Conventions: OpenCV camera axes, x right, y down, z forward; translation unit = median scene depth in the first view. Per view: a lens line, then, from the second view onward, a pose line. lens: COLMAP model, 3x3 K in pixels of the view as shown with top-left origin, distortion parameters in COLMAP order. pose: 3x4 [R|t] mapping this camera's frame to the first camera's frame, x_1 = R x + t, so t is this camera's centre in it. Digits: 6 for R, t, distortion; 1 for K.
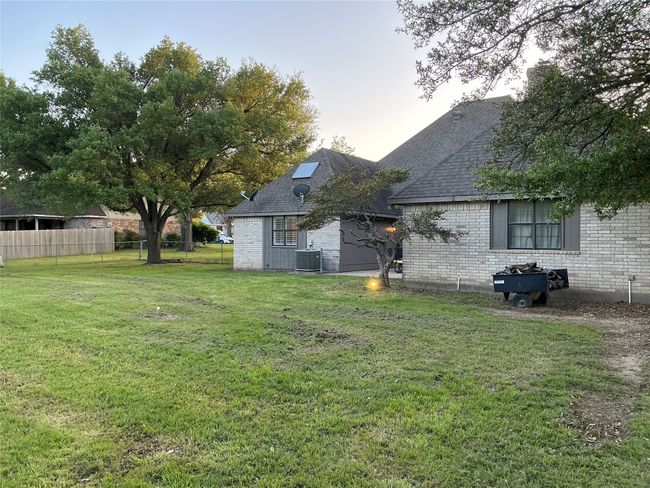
lens RADIAL K [[542.6, 0, 327.6], [0, 542.6, 245.8], [0, 0, 1]] dist [0.088136, -0.019330]
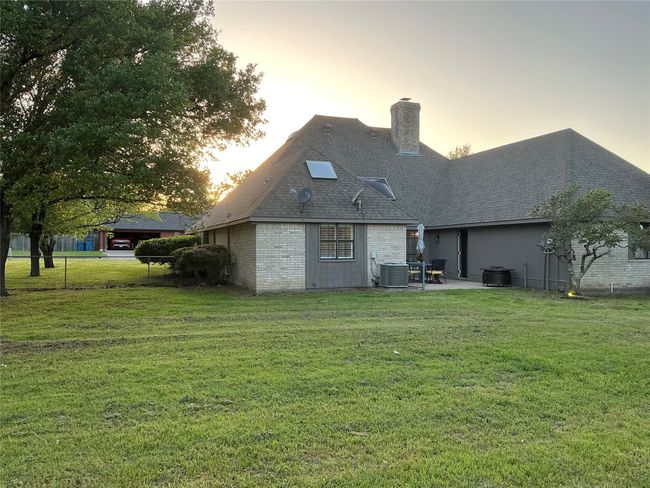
lens RADIAL K [[542.6, 0, 321.2], [0, 542.6, 245.5], [0, 0, 1]] dist [0.088136, -0.019330]
pose [[0.579530, -0.004852, 0.814936, -1.160967], [0.009348, 0.999956, -0.000695, -0.031733], [-0.814897, 0.008021, 0.579550, 0.808110]]
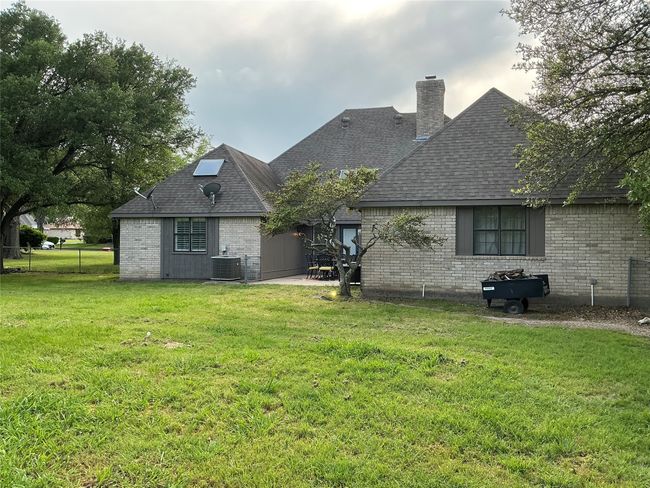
lens RADIAL K [[542.6, 0, 326.5], [0, 542.6, 241.0], [0, 0, 1]] dist [0.088136, -0.019330]
pose [[0.943380, 0.003424, 0.331697, -0.246539], [0.002176, 0.999861, -0.016508, -0.003684], [-0.331708, 0.016295, 0.943241, 0.139789]]
